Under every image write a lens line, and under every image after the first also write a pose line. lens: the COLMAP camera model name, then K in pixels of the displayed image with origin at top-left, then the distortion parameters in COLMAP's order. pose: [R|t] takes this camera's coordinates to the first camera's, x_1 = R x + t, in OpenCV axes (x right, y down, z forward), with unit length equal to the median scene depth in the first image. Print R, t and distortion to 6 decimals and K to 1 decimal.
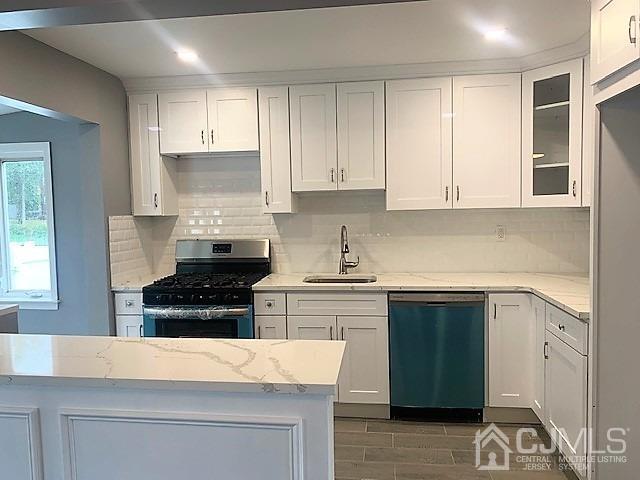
lens RADIAL K [[490.0, 0, 317.0], [0, 490.0, 237.9], [0, 0, 1]] dist [0.066680, -0.101910]
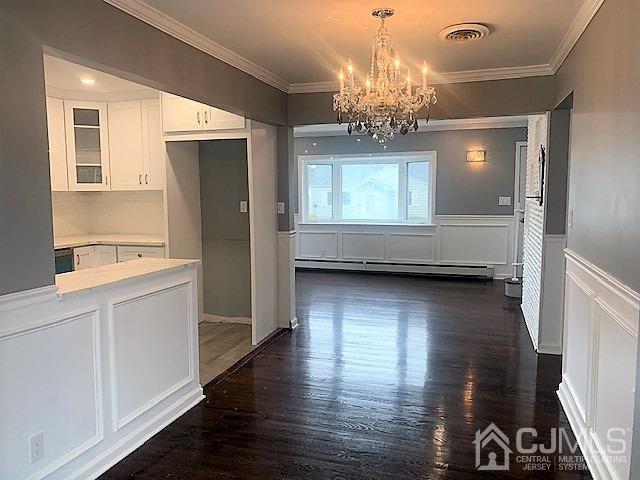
lens RADIAL K [[490.0, 0, 317.0], [0, 490.0, 237.9], [0, 0, 1]] dist [0.066680, -0.101910]
pose [[0.226326, -0.077578, 0.970957, -0.943051], [0.058991, 0.996085, 0.065836, 0.025792], [-0.972264, 0.042377, 0.230016, -0.061758]]
